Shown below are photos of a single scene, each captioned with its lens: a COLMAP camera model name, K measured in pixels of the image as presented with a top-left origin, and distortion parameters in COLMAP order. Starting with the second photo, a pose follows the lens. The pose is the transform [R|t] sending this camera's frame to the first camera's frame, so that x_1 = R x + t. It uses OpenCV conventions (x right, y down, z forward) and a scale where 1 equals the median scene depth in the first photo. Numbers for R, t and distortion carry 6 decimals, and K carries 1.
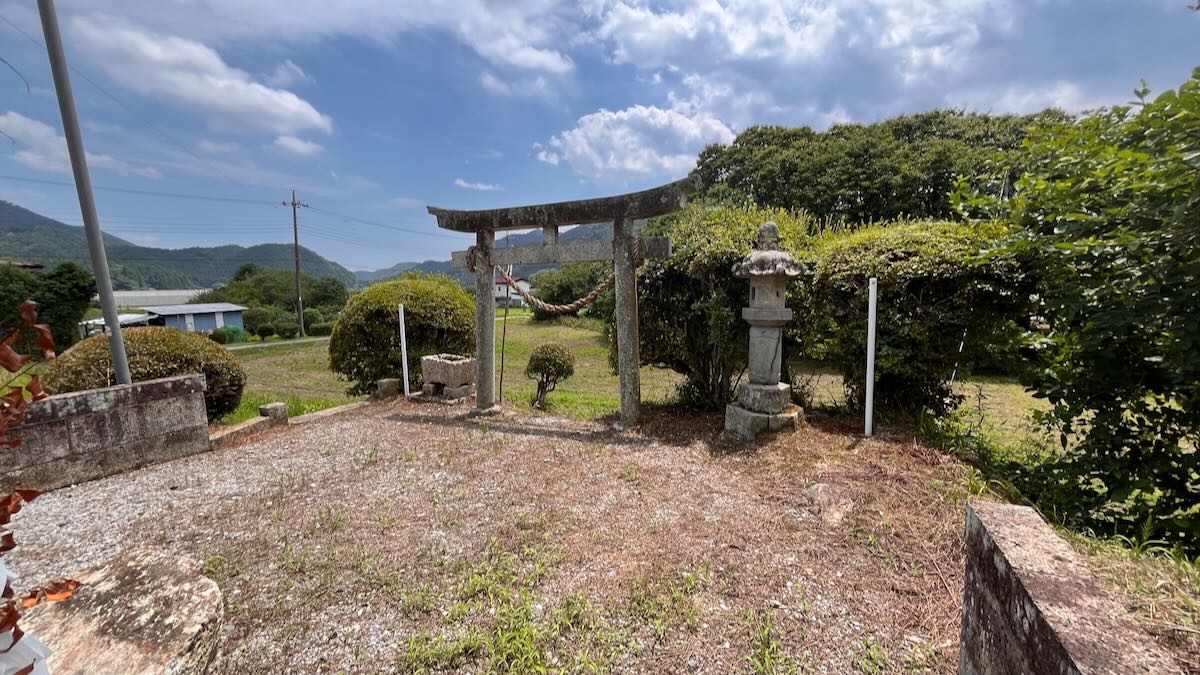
lens RADIAL K [[486.2, 0, 601.0], [0, 486.2, 343.0], [0, 0, 1]] dist [-0.003143, 0.000093]
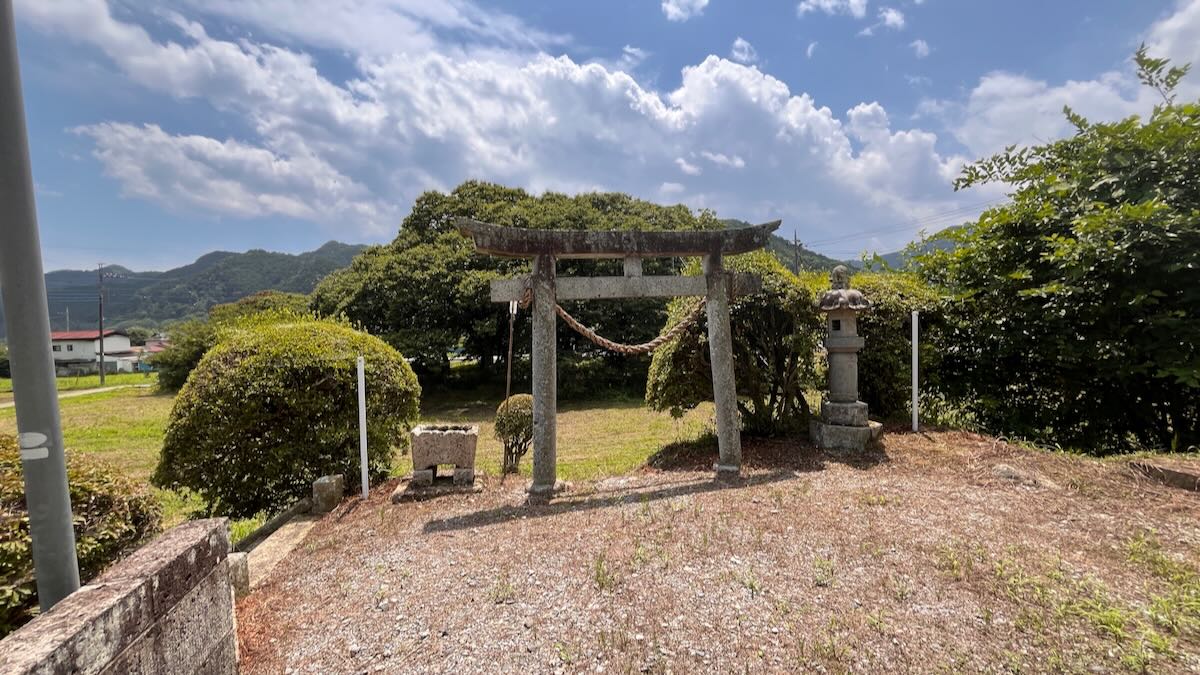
lens RADIAL K [[486.2, 0, 602.4], [0, 486.2, 338.3], [0, 0, 1]] dist [-0.003143, 0.000093]
pose [[0.793146, -0.027999, 0.608388, -0.143723], [0.094827, 0.992437, -0.077952, -0.005618], [-0.601604, 0.119519, 0.789803, 0.072024]]
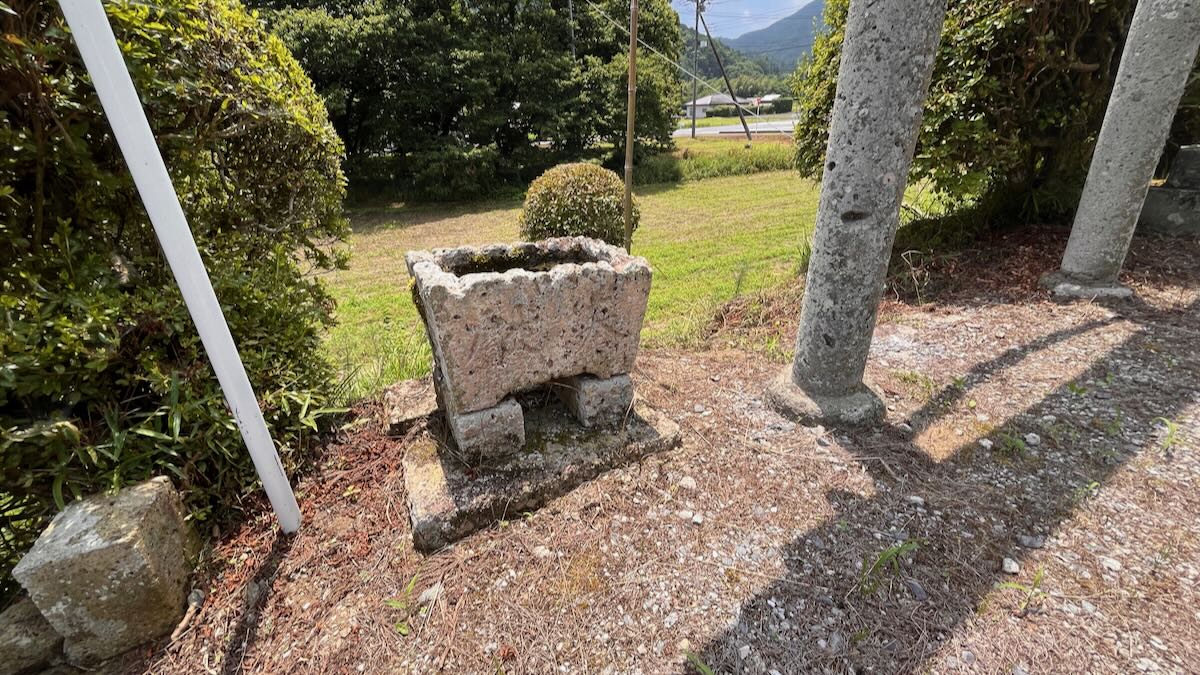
lens RADIAL K [[486.2, 0, 604.5], [0, 486.2, 343.5], [0, 0, 1]] dist [-0.003143, 0.000093]
pose [[0.602693, -0.355993, 0.714164, -0.116217], [0.127282, 0.926401, 0.354373, -0.000754], [-0.787756, -0.122678, 0.603647, 0.215625]]
